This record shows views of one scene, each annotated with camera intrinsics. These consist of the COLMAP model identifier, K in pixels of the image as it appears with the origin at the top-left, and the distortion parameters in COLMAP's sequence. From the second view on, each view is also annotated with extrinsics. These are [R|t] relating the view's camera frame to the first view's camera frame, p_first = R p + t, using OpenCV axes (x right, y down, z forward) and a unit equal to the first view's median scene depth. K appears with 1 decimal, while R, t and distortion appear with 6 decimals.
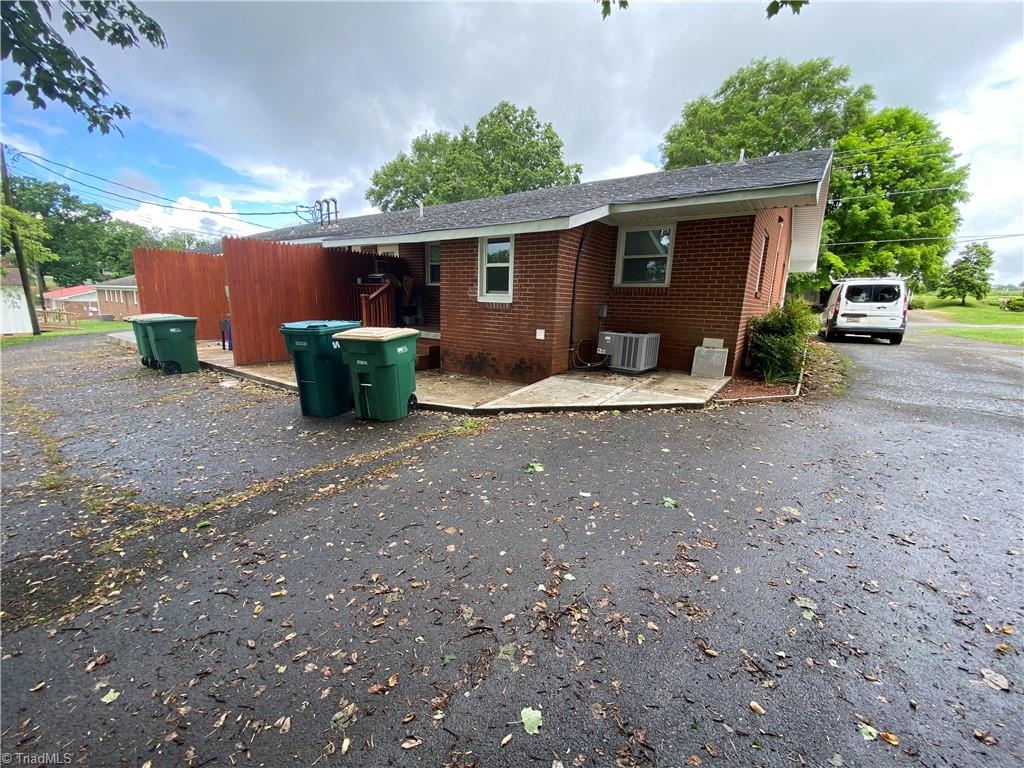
lens RADIAL K [[407.7, 0, 511.6], [0, 407.7, 391.7], [0, 0, 1]] dist [-0.014058, -0.006362]
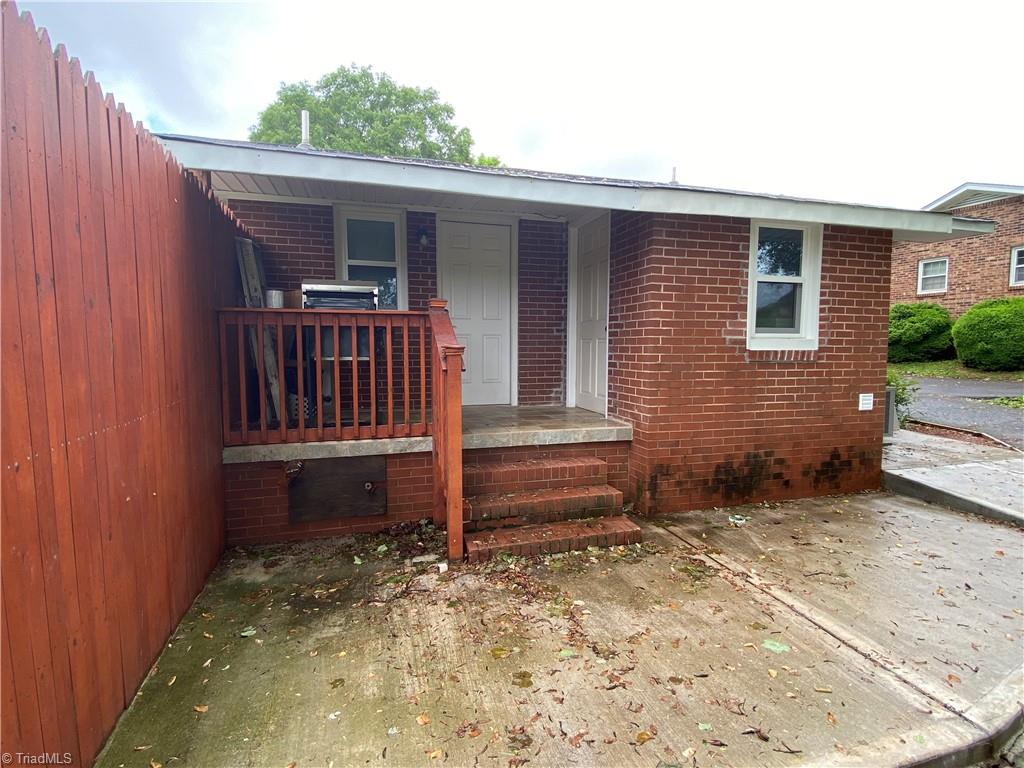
lens RADIAL K [[525.7, 0, 514.3], [0, 525.7, 382.3], [0, 0, 1]] dist [0.015916, -0.000738]
pose [[0.614160, -0.082212, 0.784888, -0.768415], [0.188646, 0.981020, -0.044856, -0.214556], [-0.766303, 0.175614, 0.618012, 0.859896]]
